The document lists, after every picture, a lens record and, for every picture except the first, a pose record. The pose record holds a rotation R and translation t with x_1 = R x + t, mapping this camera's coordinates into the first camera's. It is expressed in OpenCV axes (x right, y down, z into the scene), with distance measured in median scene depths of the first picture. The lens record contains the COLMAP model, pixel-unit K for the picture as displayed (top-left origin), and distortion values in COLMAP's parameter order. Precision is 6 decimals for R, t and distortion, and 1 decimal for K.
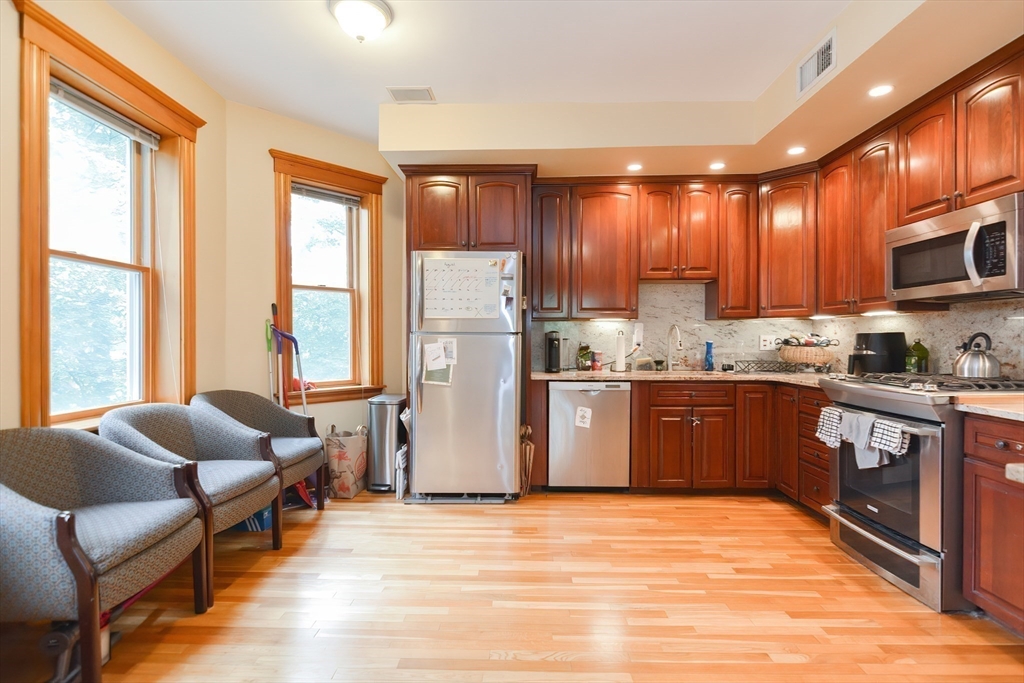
lens RADIAL K [[489.0, 0, 536.7], [0, 489.0, 341.9], [0, 0, 1]] dist [0.011773, -0.011369]
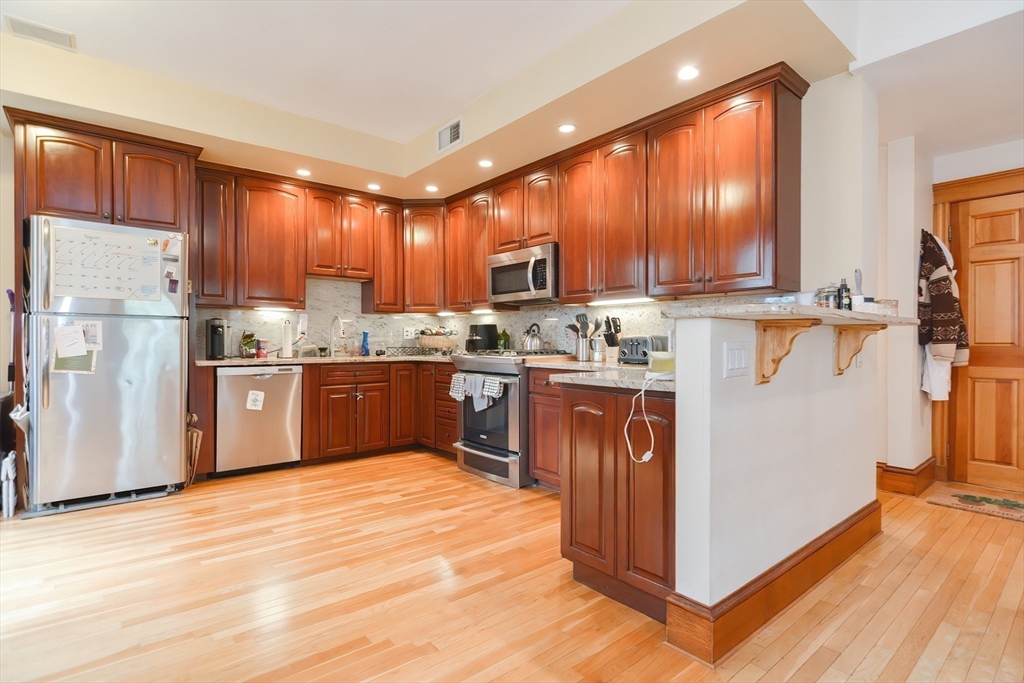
lens RADIAL K [[471.9, 0, 512.0], [0, 471.9, 341.5], [0, 0, 1]] dist [0.002839, -0.000287]
pose [[0.765742, -0.002341, 0.643144, -0.135166], [0.004411, 0.999989, -0.001613, 0.032223], [-0.643133, 0.004072, 0.765743, -0.130102]]
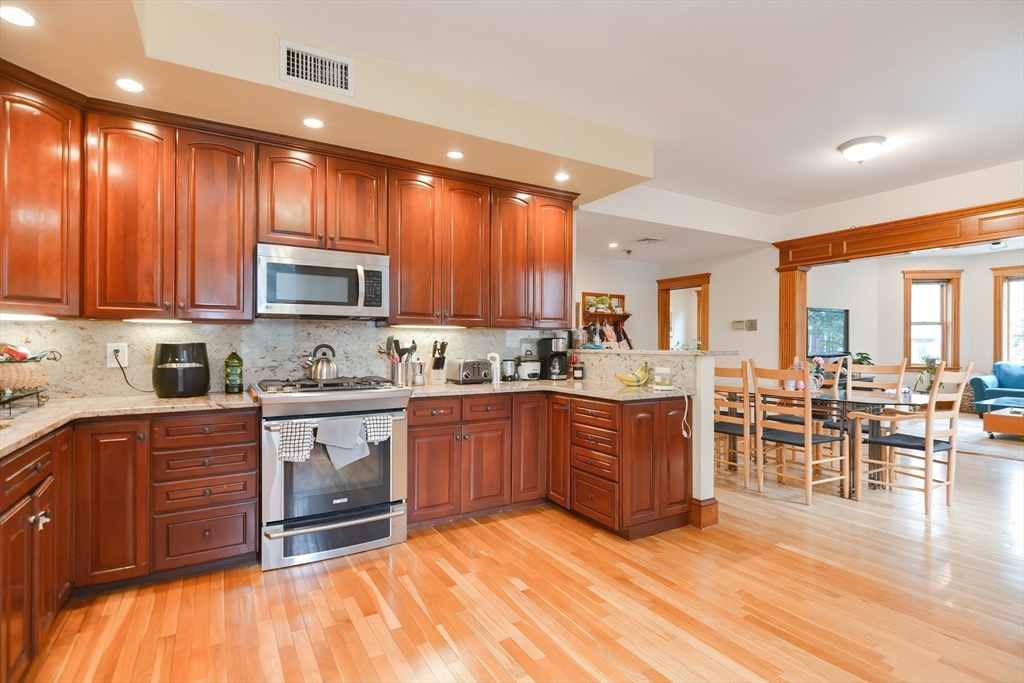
lens RADIAL K [[475.8, 0, 506.0], [0, 475.8, 342.6], [0, 0, 1]] dist [0.012472, -0.009806]
pose [[-0.461732, 0.000815, 0.887019, -0.326776], [0.005029, 0.999986, 0.001699, -0.016635], [-0.887005, 0.005246, -0.461730, 0.820831]]
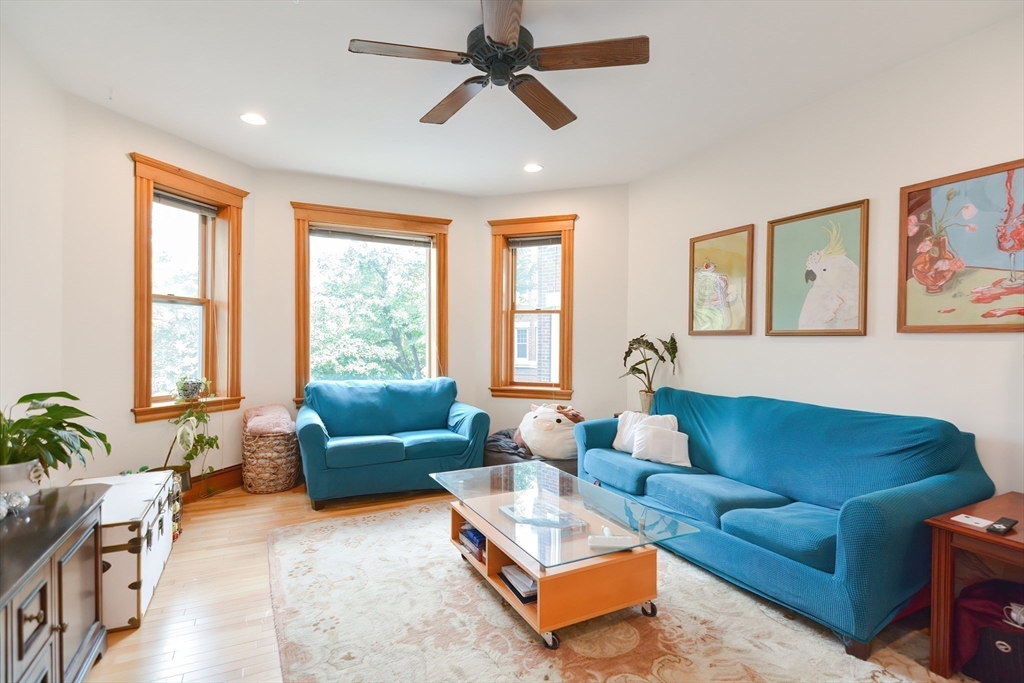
lens RADIAL K [[485.5, 0, 495.9], [0, 485.5, 336.3], [0, 0, 1]] dist [0.013870, -0.011935]
pose [[-0.913920, -0.004599, -0.405869, 0.614255], [-0.005624, 0.999983, 0.001335, -0.025505], [0.405856, 0.003503, -0.913930, -0.911344]]
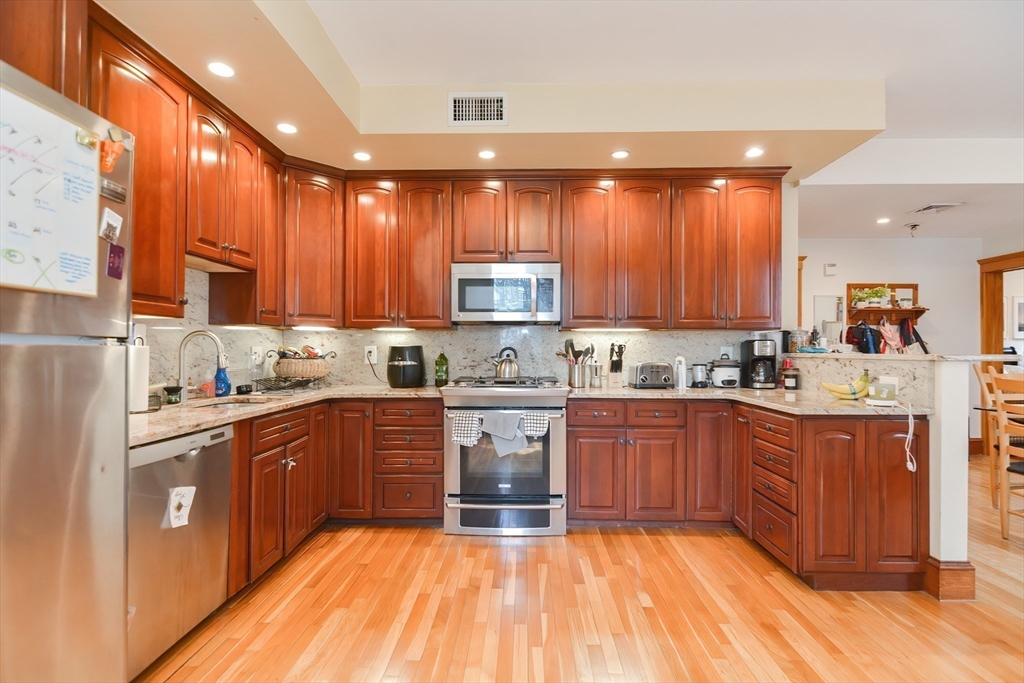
lens RADIAL K [[480.0, 0, 520.0], [0, 480.0, 345.7], [0, 0, 1]] dist [0.015932, -0.011505]
pose [[0.059109, 0.007857, 0.998221, -0.388662], [0.005411, 0.999952, -0.008191, -0.007731], [-0.998237, 0.005885, 0.059064, 0.622665]]
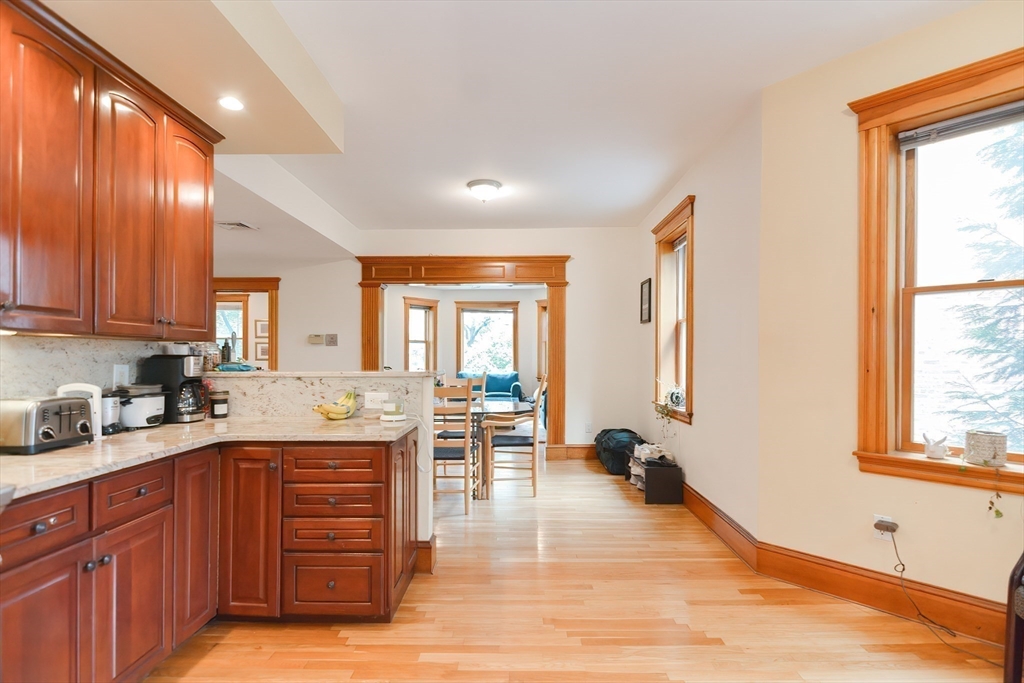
lens RADIAL K [[508.3, 0, 495.5], [0, 508.3, 355.2], [0, 0, 1]] dist [-0.000517, -0.000412]
pose [[-0.997340, -0.000348, 0.072885, 0.113383], [0.000000, 0.999989, 0.004769, -0.028626], [-0.072885, 0.004756, -0.997329, 0.912868]]
